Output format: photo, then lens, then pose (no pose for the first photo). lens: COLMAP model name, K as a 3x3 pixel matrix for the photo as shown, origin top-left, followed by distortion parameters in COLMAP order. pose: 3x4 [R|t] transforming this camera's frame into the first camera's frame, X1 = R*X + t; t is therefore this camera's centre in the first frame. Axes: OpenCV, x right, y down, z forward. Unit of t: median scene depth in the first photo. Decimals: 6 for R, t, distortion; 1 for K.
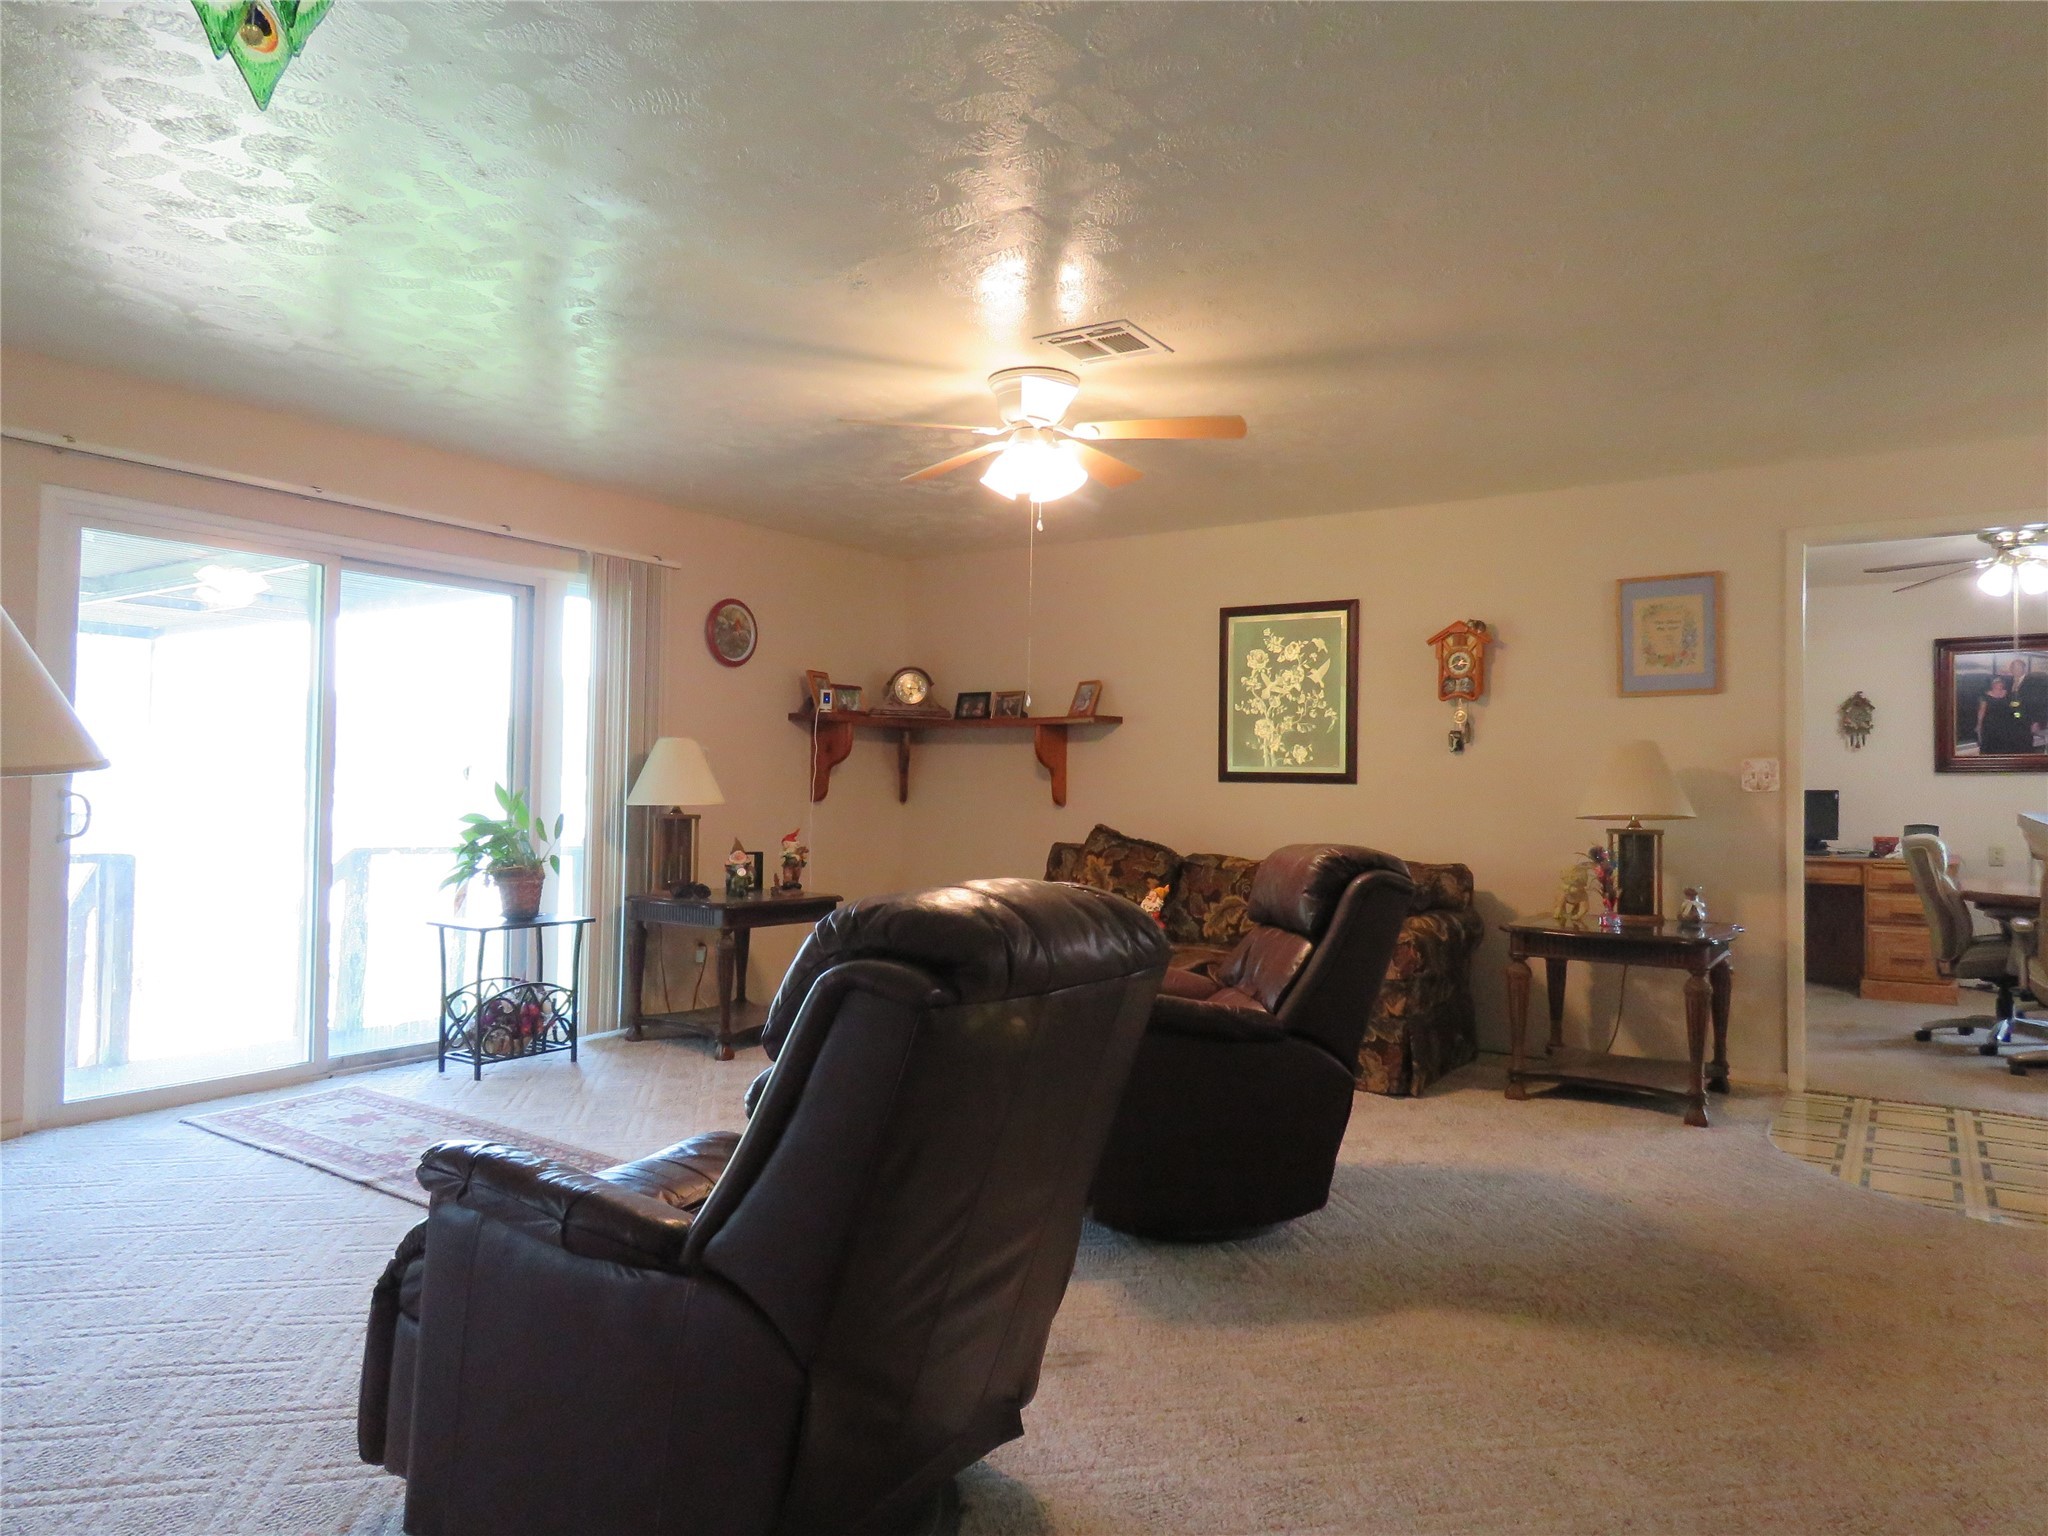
lens RADIAL K [[1295.1, 0, 1024.0], [0, 1295.1, 768.0], [0, 0, 1]] dist [-0.002233, -0.000742]
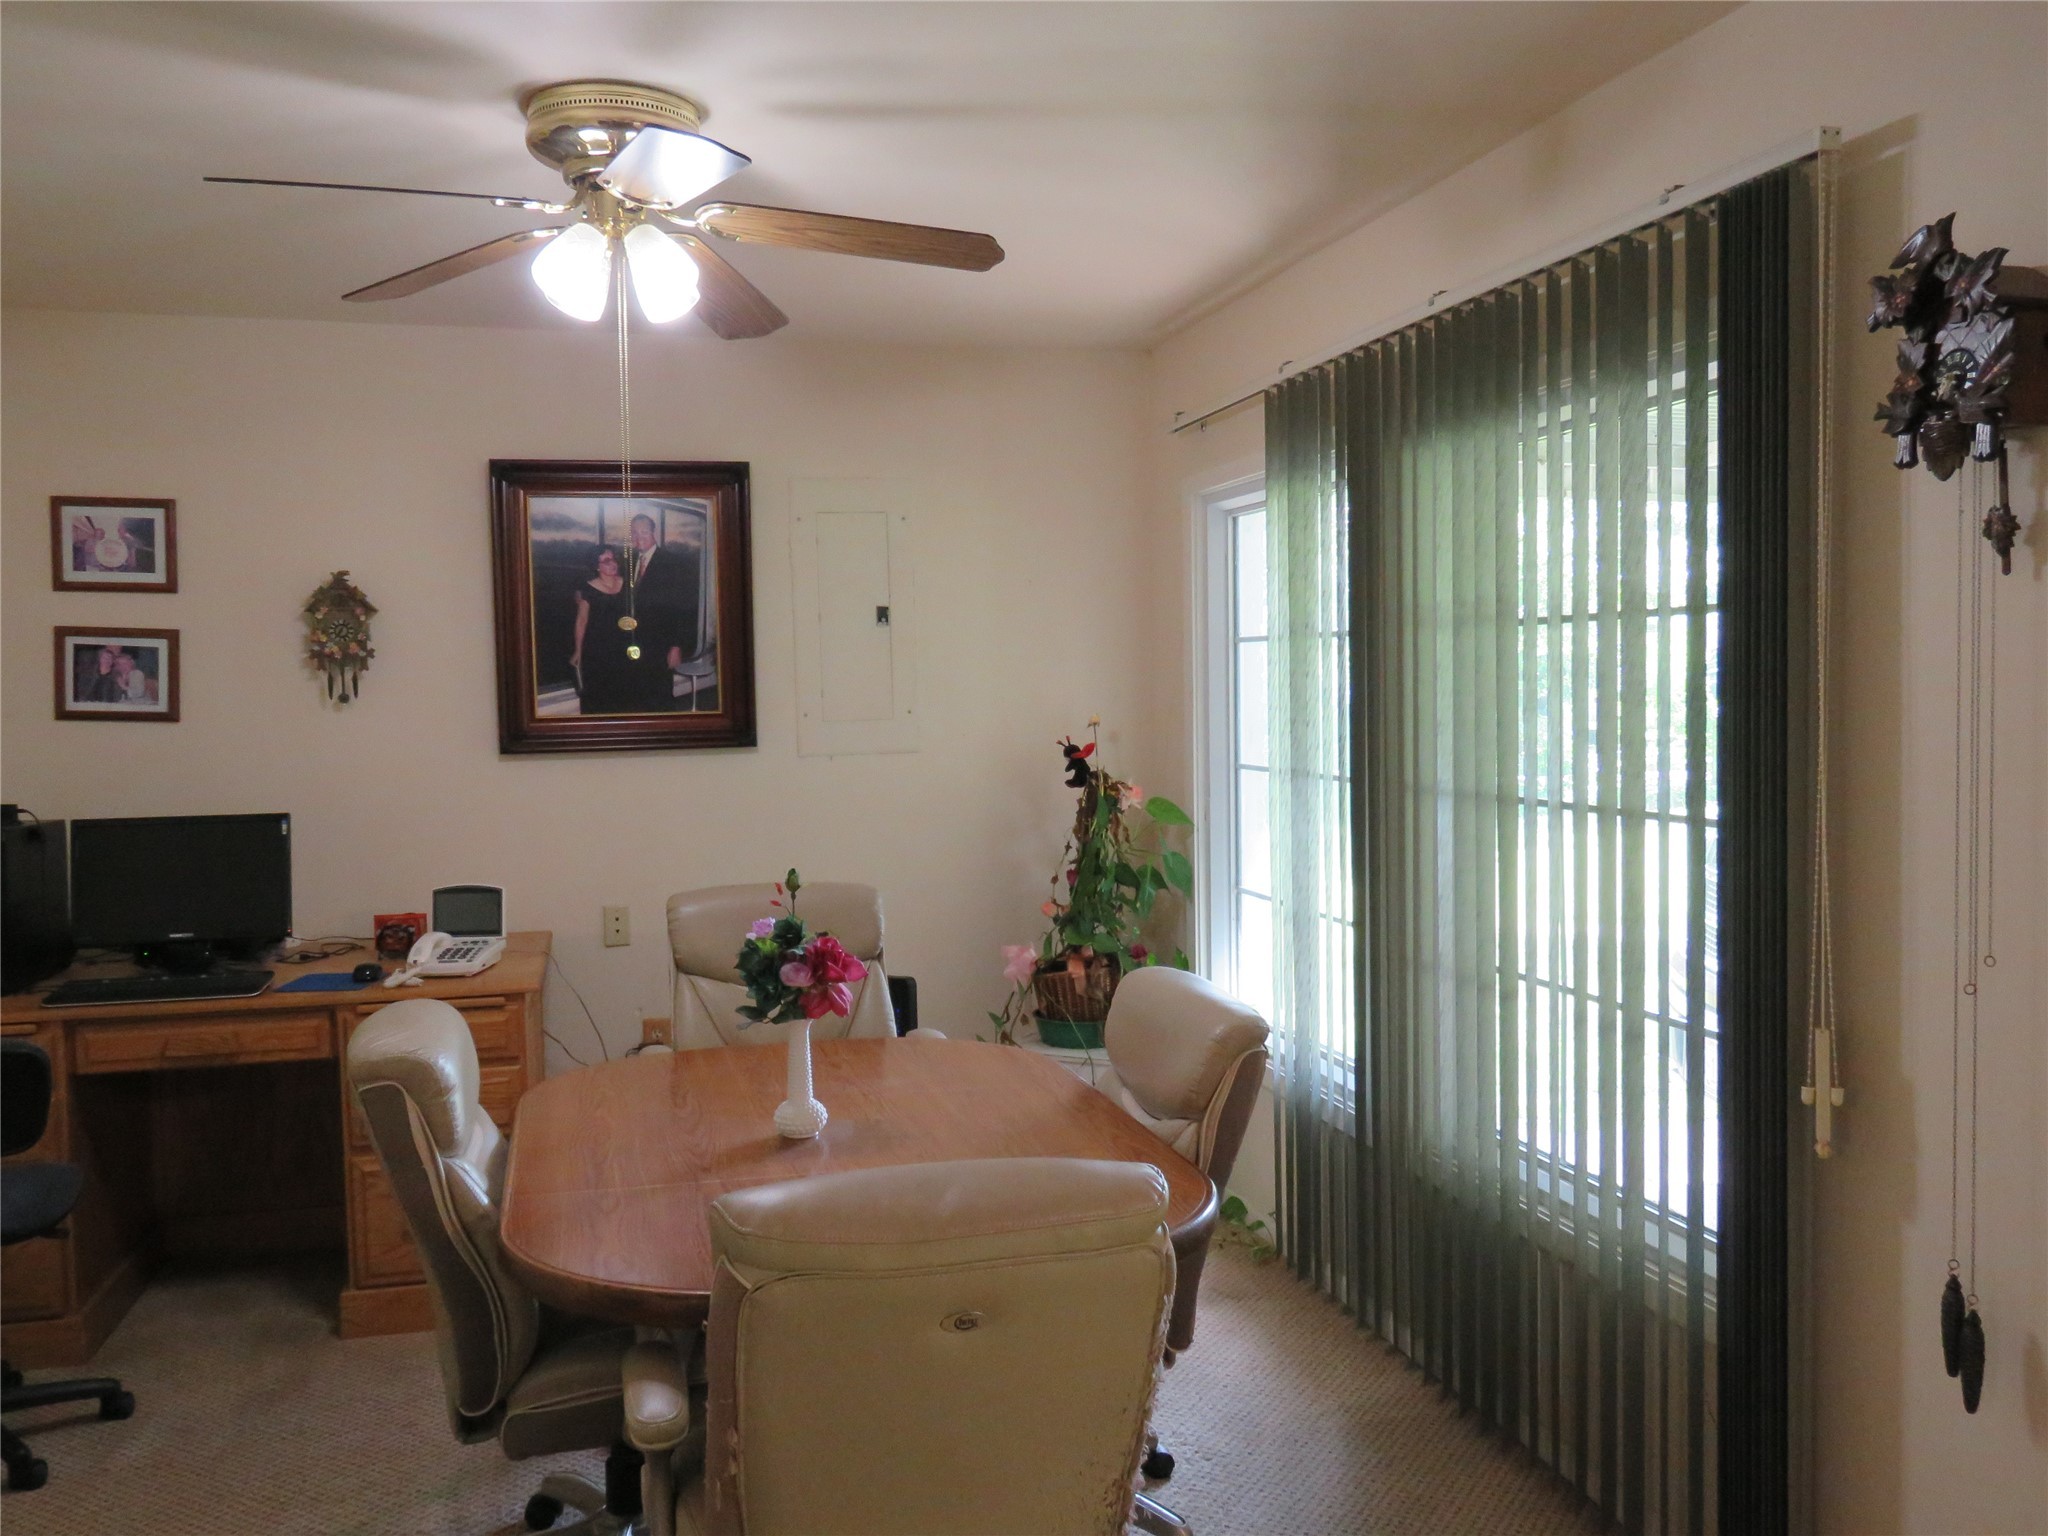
lens RADIAL K [[1537.7, 0, 1024.0], [0, 1537.7, 768.0], [0, 0, 1]] dist [-0.008353, -0.004916]
pose [[0.634259, -0.067837, 0.770138, 0.475353], [0.005112, 0.996489, 0.083565, -0.042791], [-0.773103, -0.049065, 0.632379, 0.604636]]
